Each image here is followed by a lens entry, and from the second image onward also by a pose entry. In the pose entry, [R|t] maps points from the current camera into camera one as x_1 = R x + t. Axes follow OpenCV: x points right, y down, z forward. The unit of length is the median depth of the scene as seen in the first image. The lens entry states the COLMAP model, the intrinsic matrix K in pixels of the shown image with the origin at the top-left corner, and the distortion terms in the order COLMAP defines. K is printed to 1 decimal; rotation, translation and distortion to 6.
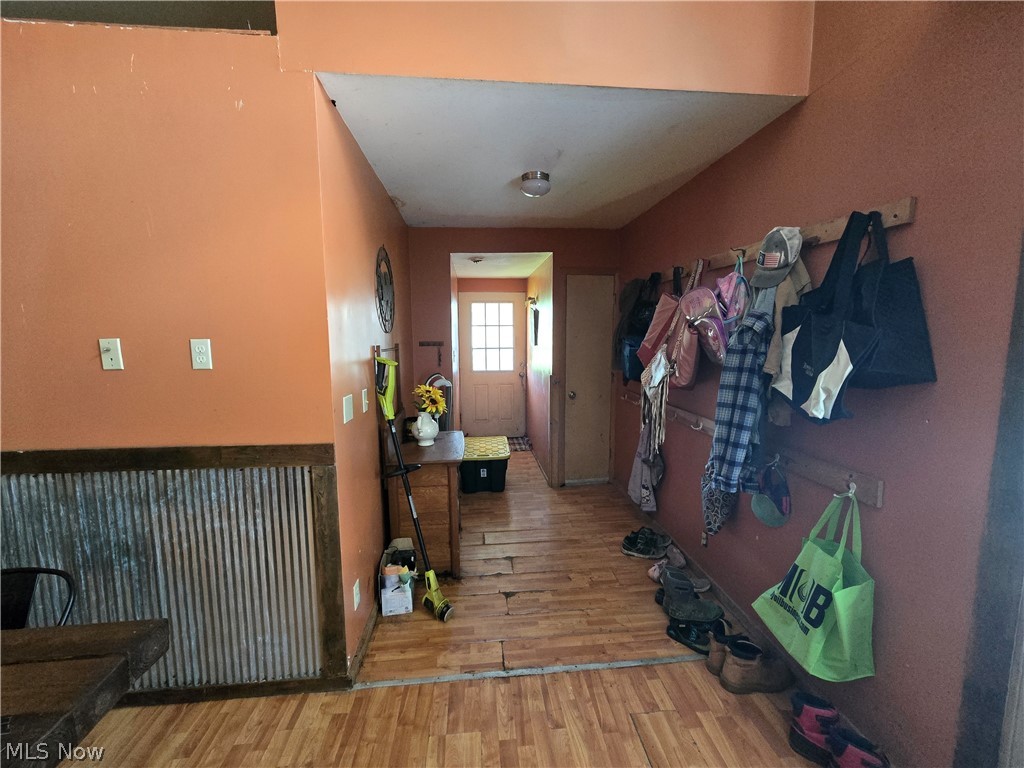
lens RADIAL K [[423.9, 0, 511.1], [0, 423.9, 384.4], [0, 0, 1]] dist [-0.002984, 0.001832]
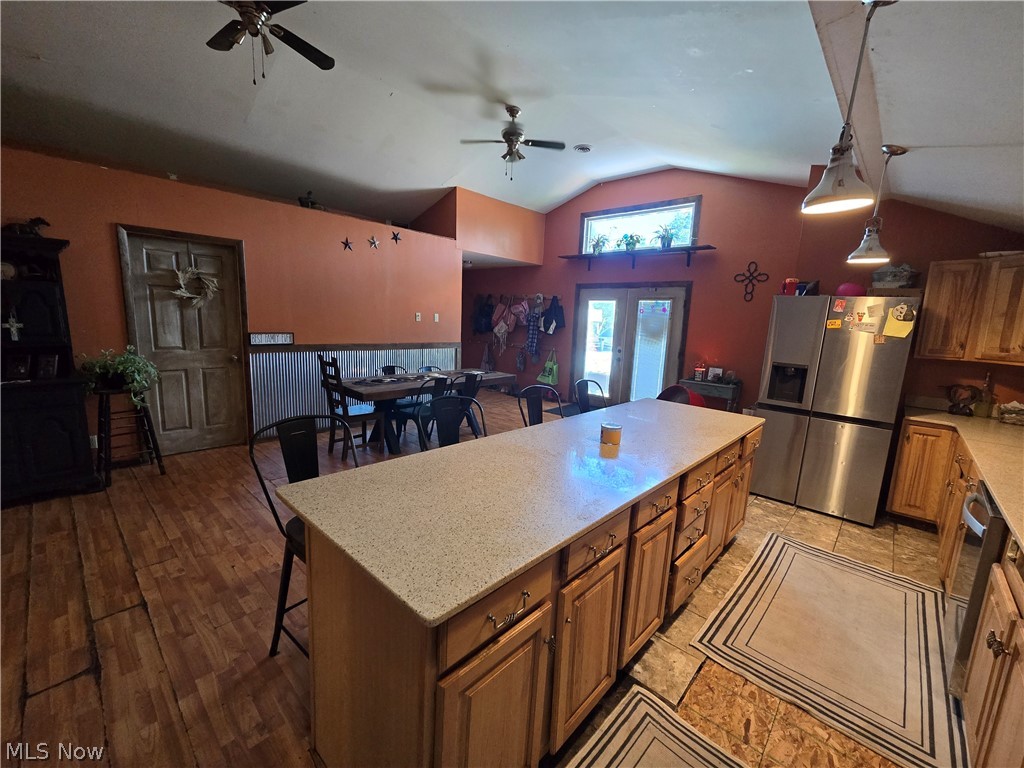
lens RADIAL K [[423.9, 0, 516.9], [0, 423.9, 383.6], [0, 0, 1]] dist [-0.002984, 0.001832]
pose [[0.735941, -0.068795, 0.673541, -2.783208], [0.031363, 0.997220, 0.067586, 0.282380], [-0.676319, -0.028615, 0.736053, -2.300536]]
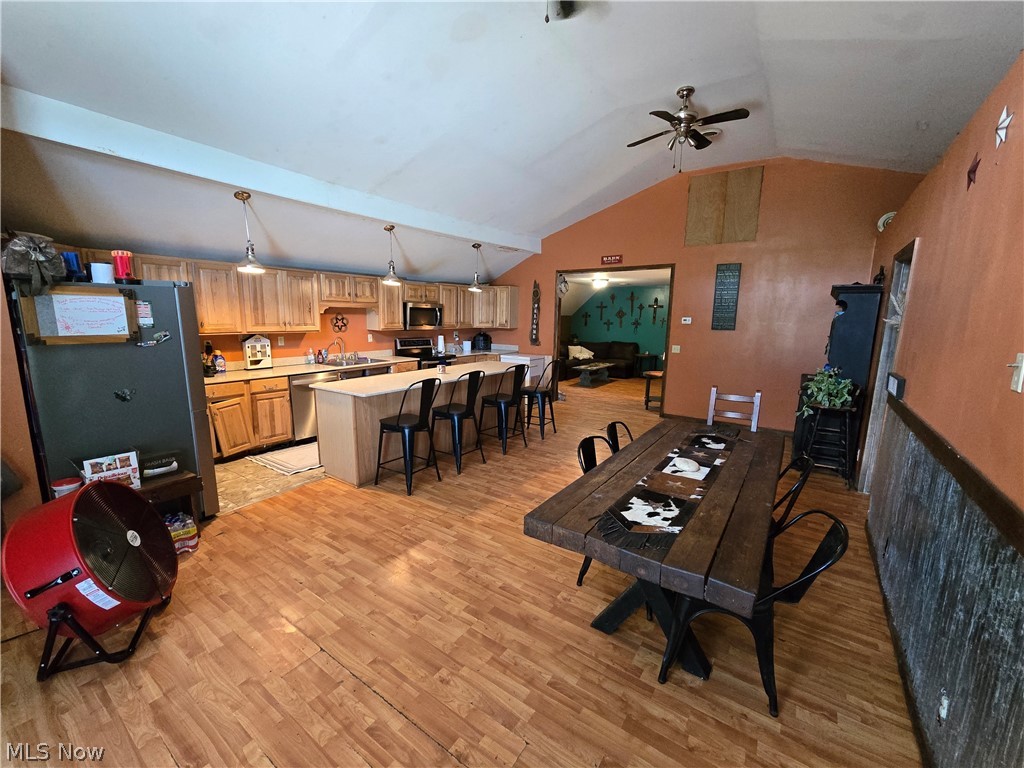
lens RADIAL K [[423.9, 0, 510.8], [0, 423.9, 386.7], [0, 0, 1]] dist [-0.002984, 0.001832]
pose [[-0.648531, 0.123848, -0.751045, 0.289764], [-0.101379, 0.963831, 0.246478, -0.141185], [0.754407, 0.235989, -0.612519, 0.737244]]
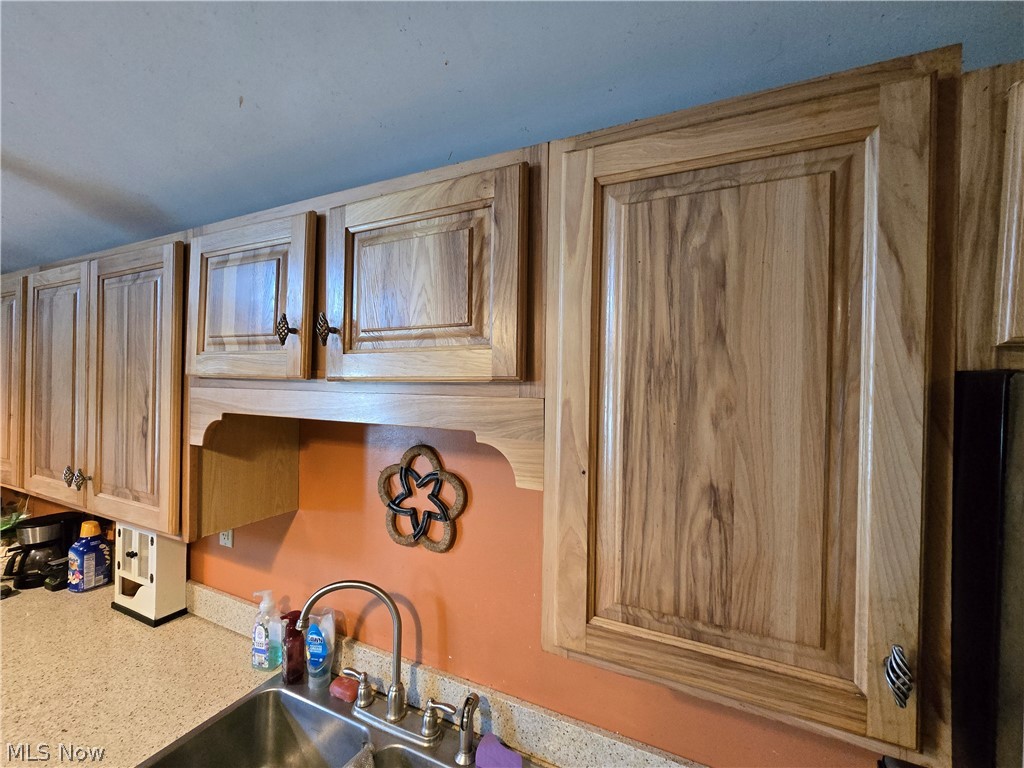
lens RADIAL K [[423.9, 0, 512.5], [0, 423.9, 384.3], [0, 0, 1]] dist [-0.002984, 0.001832]
pose [[-0.865510, -0.009428, 0.500802, -2.044669], [0.040711, 0.995191, 0.089095, 0.151196], [-0.499234, 0.097501, -0.860964, -2.289564]]
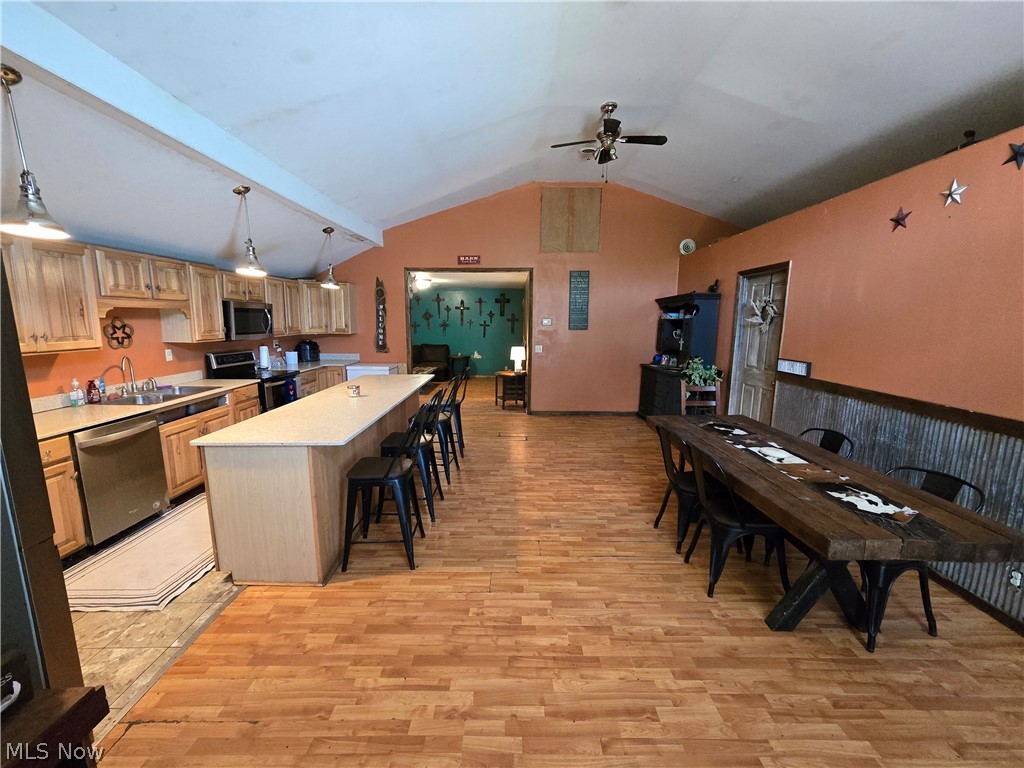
lens RADIAL K [[423.9, 0, 511.7], [0, 423.9, 386.4], [0, 0, 1]] dist [-0.002984, 0.001832]
pose [[-0.092492, 0.161920, -0.982460, 0.471641], [-0.124522, 0.977062, 0.172754, 0.013100], [0.987896, 0.138316, -0.070208, -0.530529]]
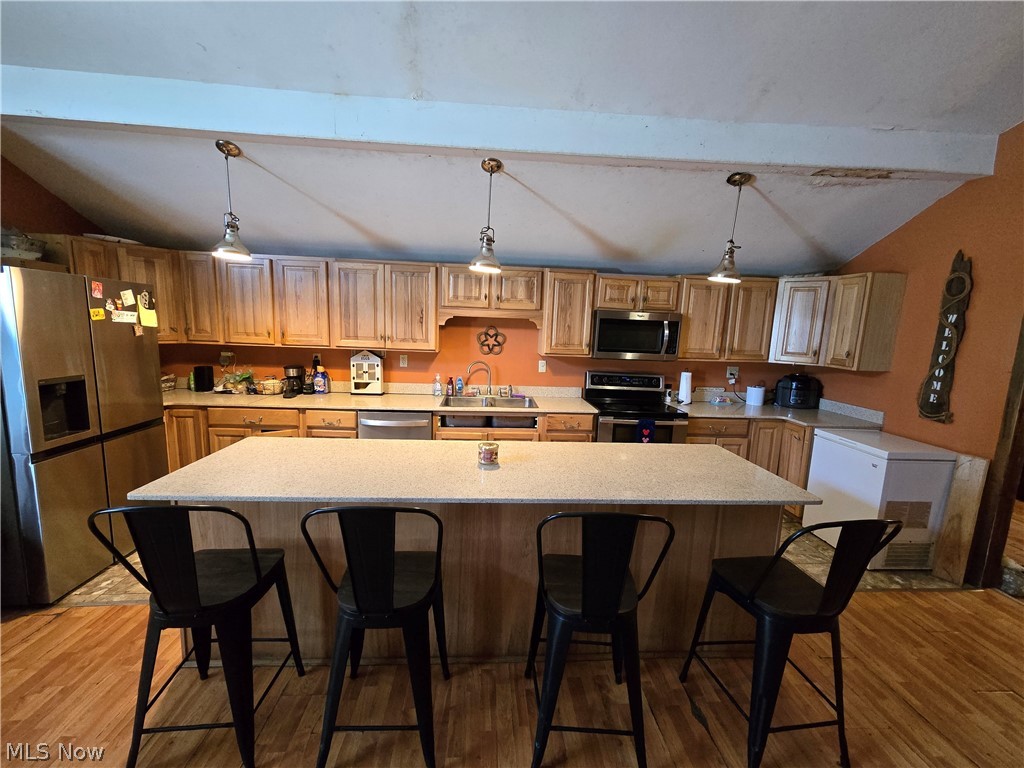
lens RADIAL K [[423.9, 0, 510.7], [0, 423.9, 387.6], [0, 0, 1]] dist [-0.002984, 0.001832]
pose [[-0.998915, -0.035939, 0.029613, -1.783128], [-0.026880, 0.964276, 0.263531, -0.009680], [-0.038026, 0.262449, -0.964196, -0.309135]]
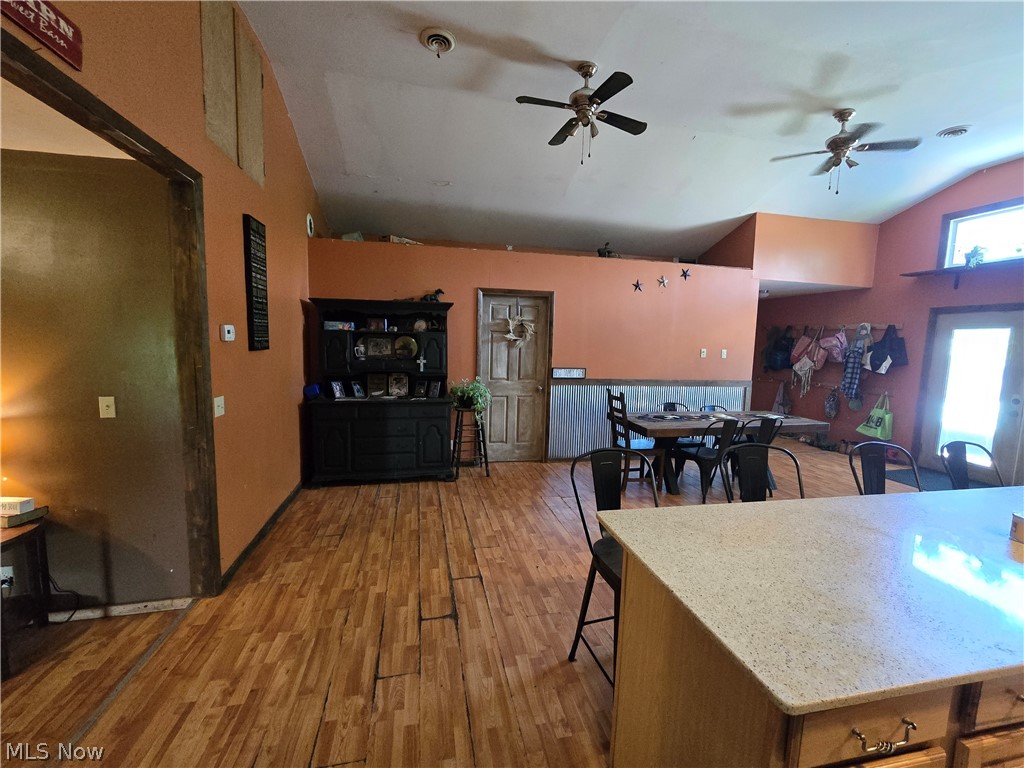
lens RADIAL K [[423.9, 0, 514.3], [0, 423.9, 385.3], [0, 0, 1]] dist [-0.002984, 0.001832]
pose [[0.991903, 0.020184, 0.125383, -2.884842], [-0.018842, 0.999752, -0.011883, 0.263957], [-0.125592, 0.009424, 0.992037, -2.284771]]
